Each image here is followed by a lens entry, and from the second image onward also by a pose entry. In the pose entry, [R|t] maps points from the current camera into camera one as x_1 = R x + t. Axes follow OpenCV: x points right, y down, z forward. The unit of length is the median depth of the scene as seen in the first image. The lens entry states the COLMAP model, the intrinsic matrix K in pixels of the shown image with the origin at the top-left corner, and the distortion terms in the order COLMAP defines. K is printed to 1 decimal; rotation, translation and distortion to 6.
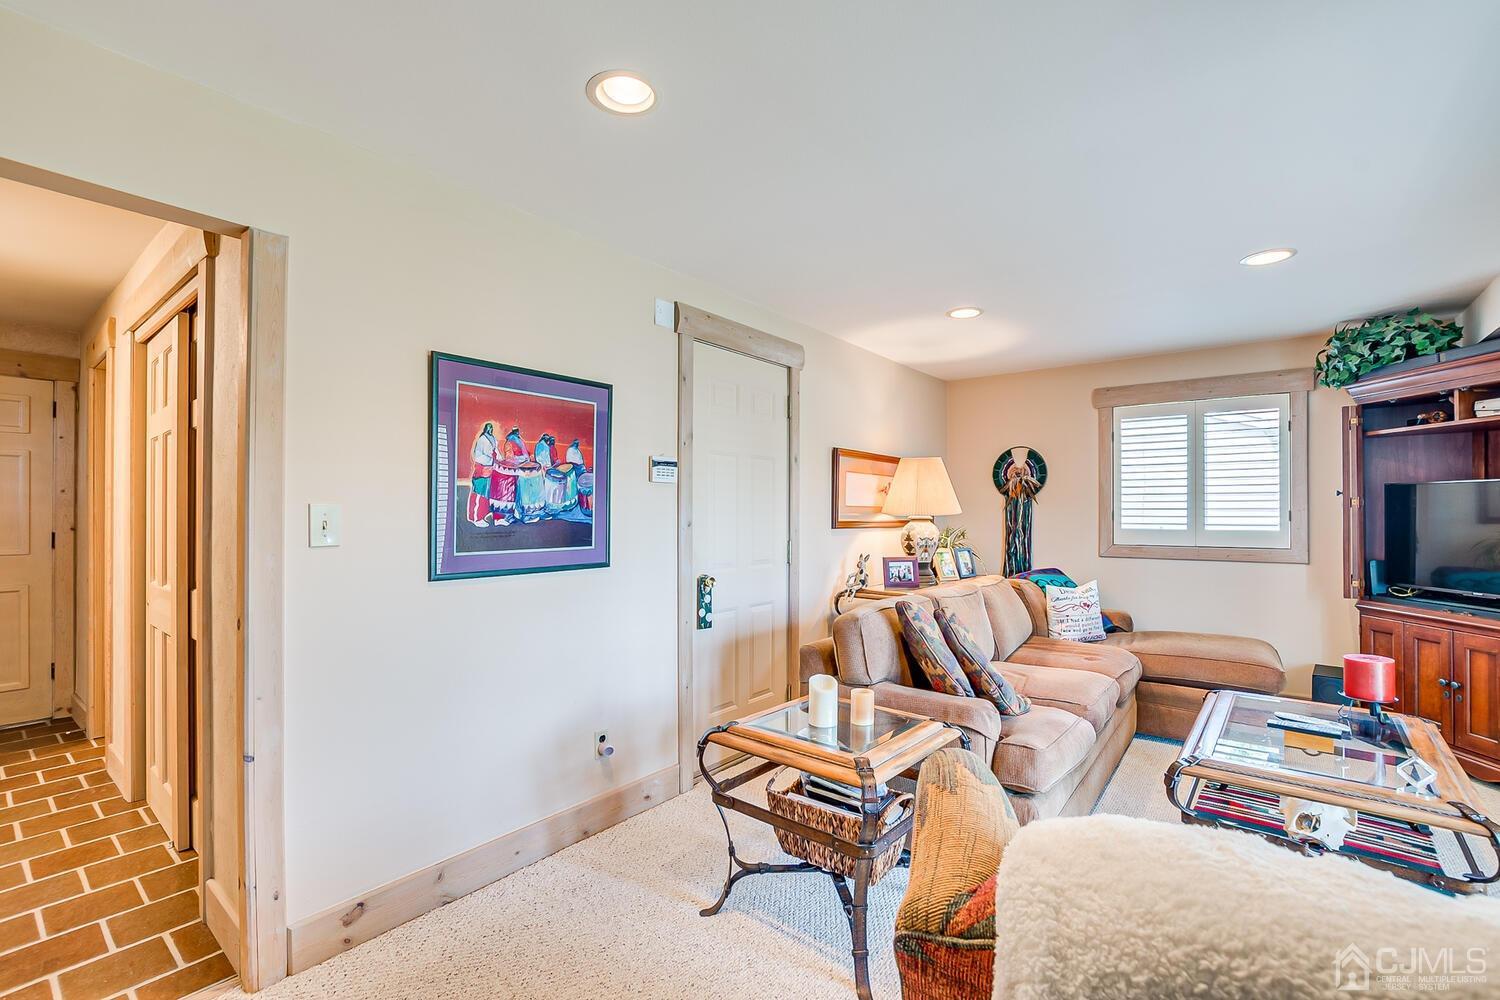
lens RADIAL K [[661.7, 0, 747.2], [0, 661.7, 510.0], [0, 0, 1]] dist [-0.022536, 0.003257]
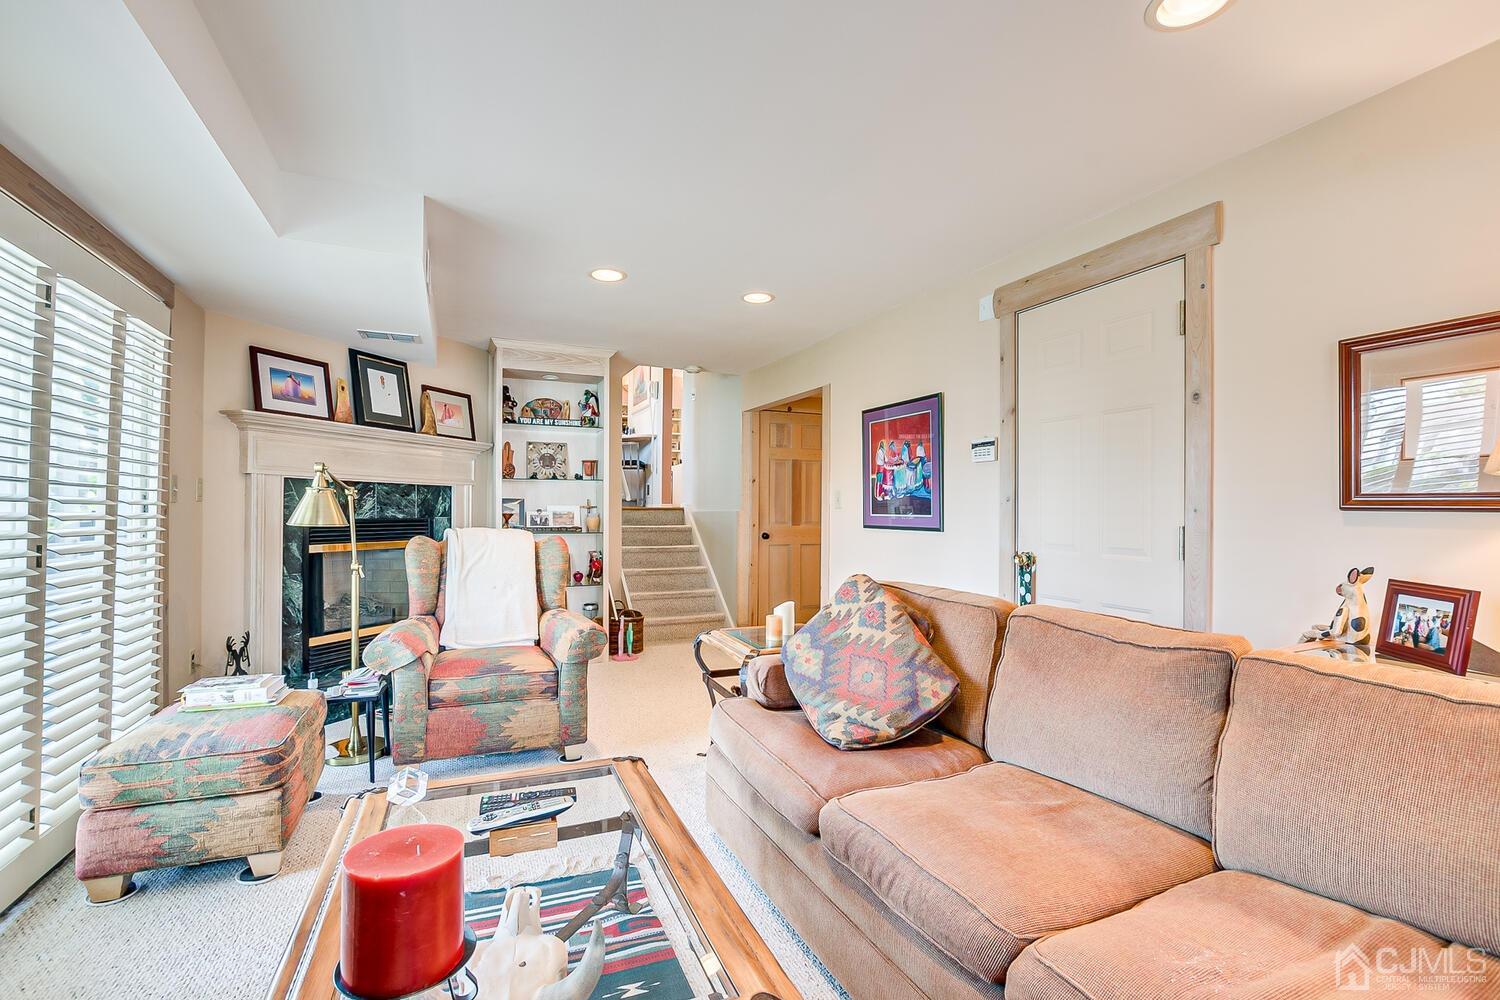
lens RADIAL K [[661.7, 0, 747.2], [0, 661.7, 510.0], [0, 0, 1]] dist [-0.022536, 0.003257]
pose [[-0.456365, -0.002007, -0.889790, 0.971256], [-0.003177, 0.999995, -0.000626, 0.038784], [0.889787, 0.002541, -0.456369, 1.078735]]
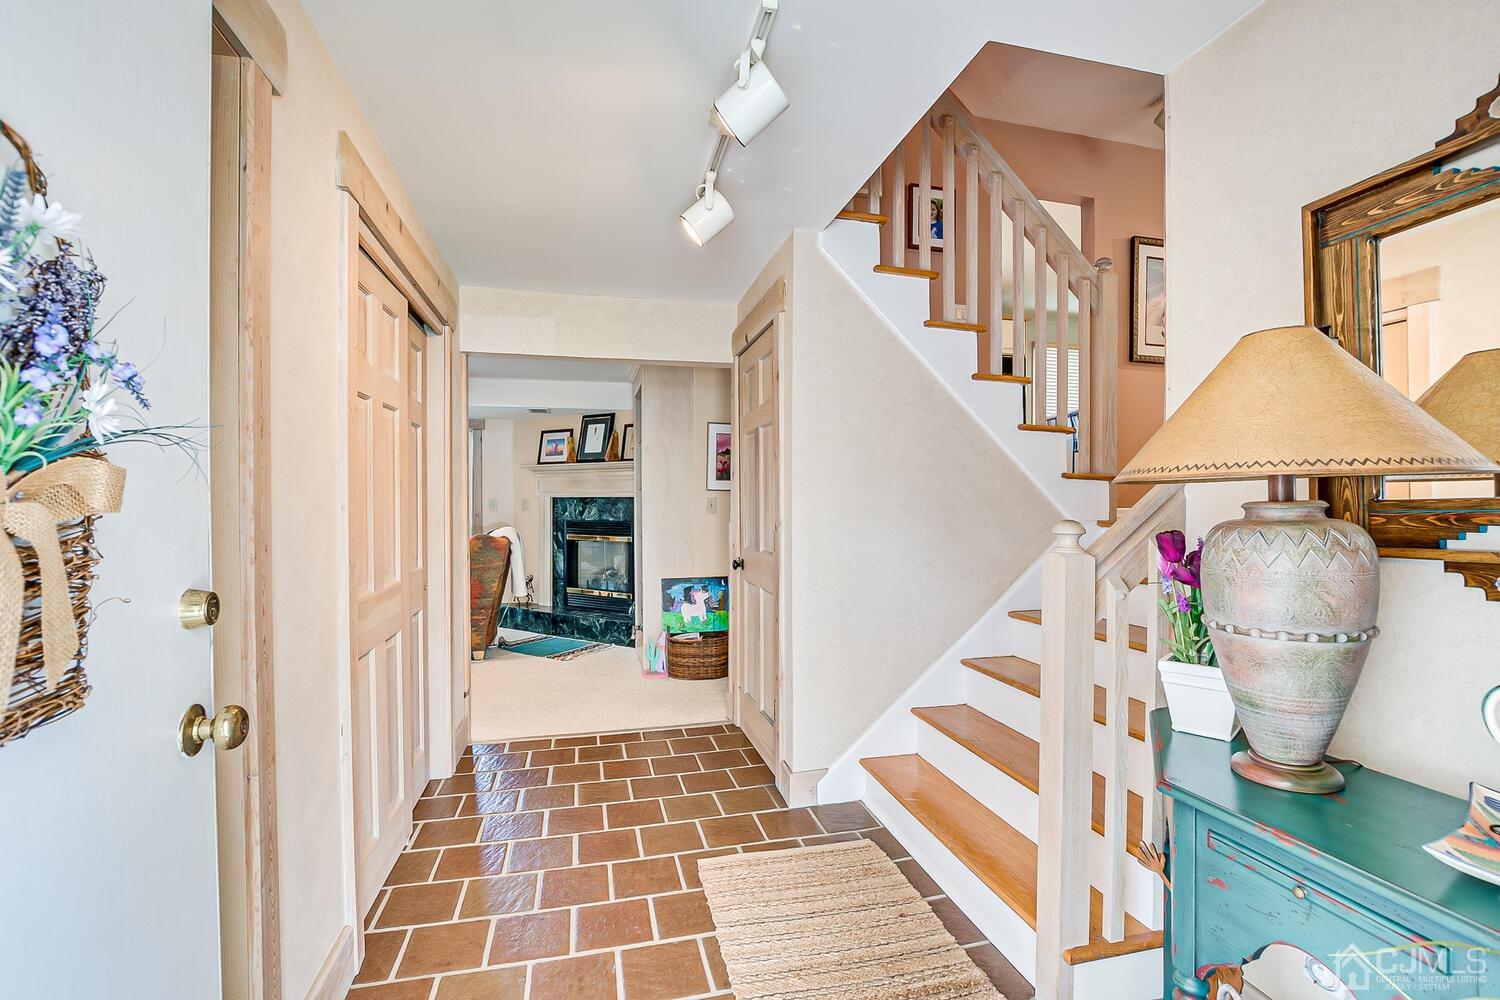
lens RADIAL K [[661.7, 0, 747.2], [0, 661.7, 510.0], [0, 0, 1]] dist [-0.022536, 0.003257]
pose [[-0.785563, -0.003952, 0.618769, -1.492995], [-0.002149, 0.999991, 0.003659, 0.016324], [-0.618778, 0.001544, -0.785565, 1.129654]]
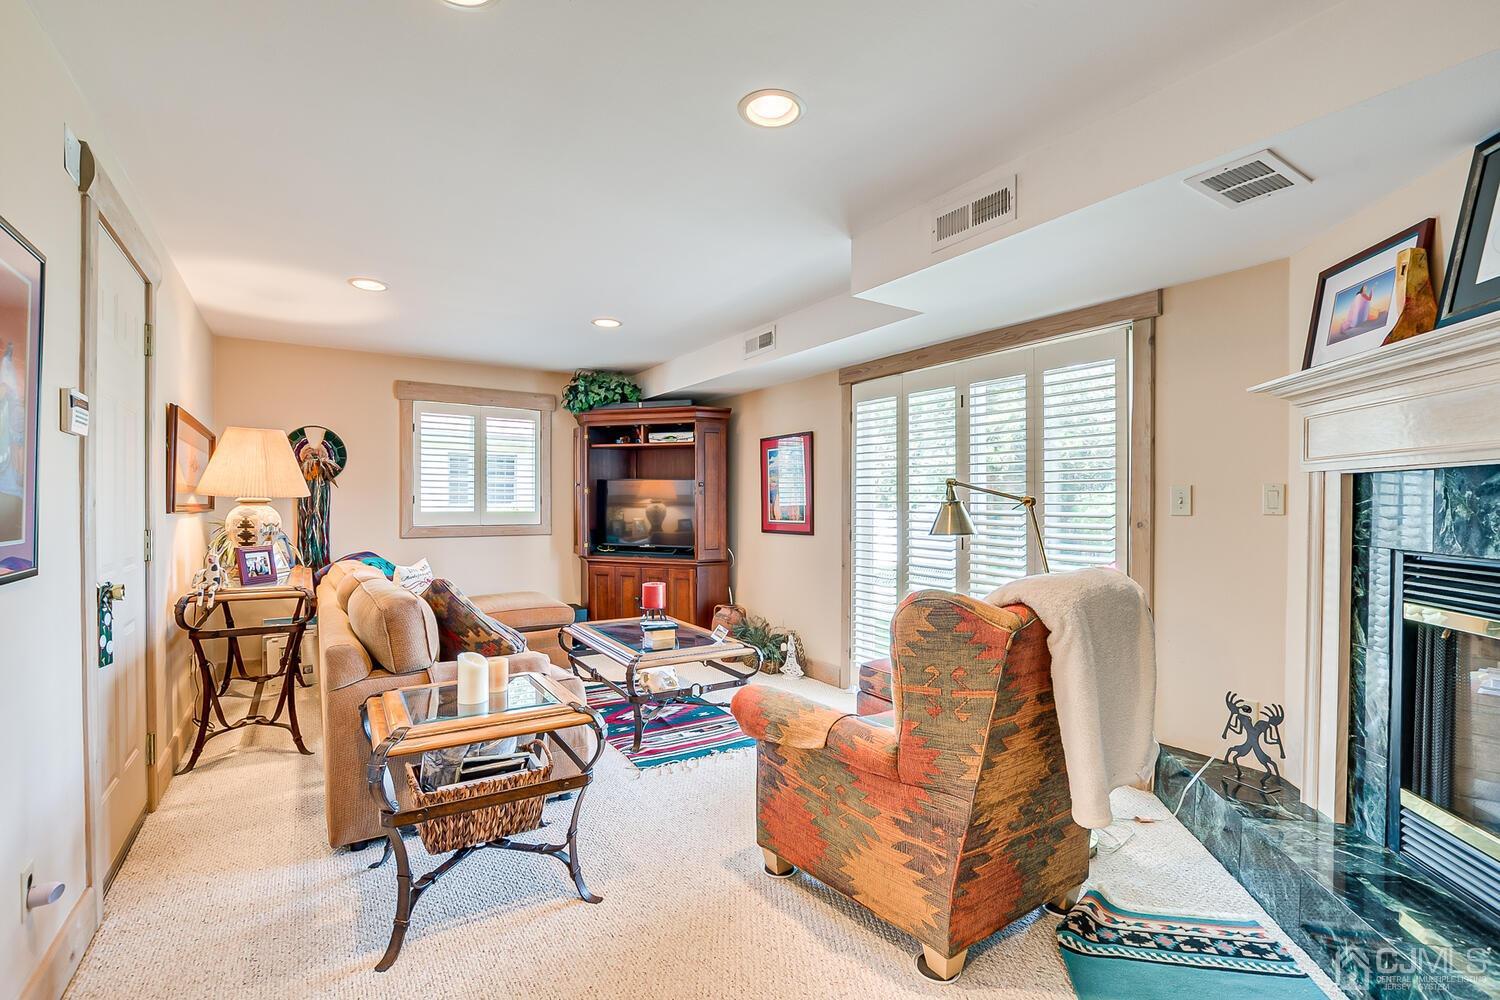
lens RADIAL K [[661.7, 0, 747.2], [0, 661.7, 510.0], [0, 0, 1]] dist [-0.022536, 0.003257]
pose [[0.309821, -0.006964, 0.950769, -0.472124], [-0.006319, 0.999936, 0.009383, 0.017751], [-0.950774, -0.008915, 0.309757, 0.209752]]
